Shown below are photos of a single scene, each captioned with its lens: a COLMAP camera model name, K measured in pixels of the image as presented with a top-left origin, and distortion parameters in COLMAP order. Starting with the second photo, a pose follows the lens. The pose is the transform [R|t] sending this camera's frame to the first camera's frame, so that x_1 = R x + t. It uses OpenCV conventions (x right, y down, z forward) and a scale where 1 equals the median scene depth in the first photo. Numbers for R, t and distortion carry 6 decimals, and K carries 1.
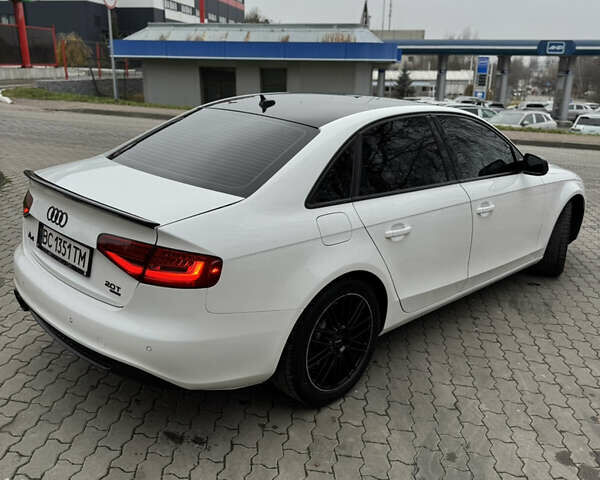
lens RADIAL K [[560.0, 0, 300.0], [0, 560.0, 240.0], [0, 0, 1]] dist [0.152763, -0.283477]
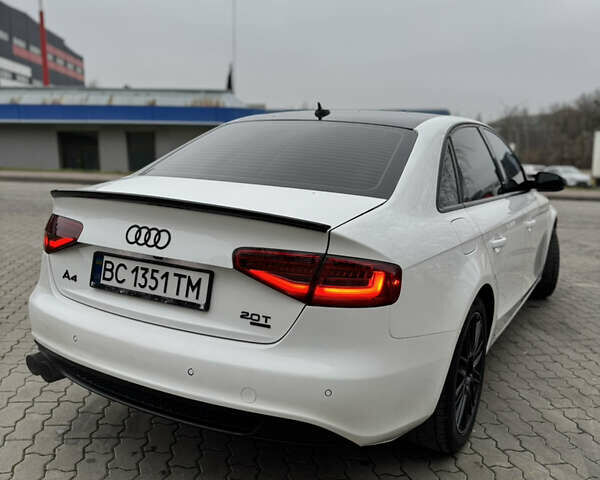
lens RADIAL K [[560.0, 0, 300.0], [0, 560.0, 240.0], [0, 0, 1]] dist [0.152763, -0.283477]
pose [[0.963918, -0.056320, 0.260175, -0.399662], [0.086798, 0.990444, -0.107175, 0.056557], [-0.251652, 0.125891, 0.959595, 0.220042]]
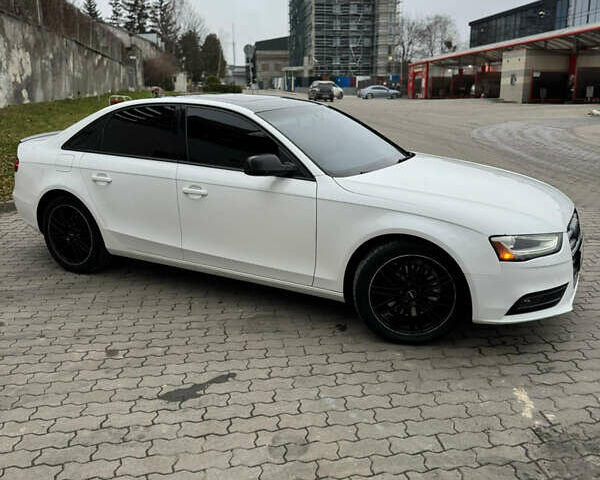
lens RADIAL K [[560.0, 0, 300.0], [0, 560.0, 240.0], [0, 0, 1]] dist [0.152763, -0.283477]
pose [[0.281366, 0.221543, -0.933677, 1.871085], [-0.275308, 0.950718, 0.142622, -0.233902], [0.919260, 0.216919, 0.328492, 1.101267]]
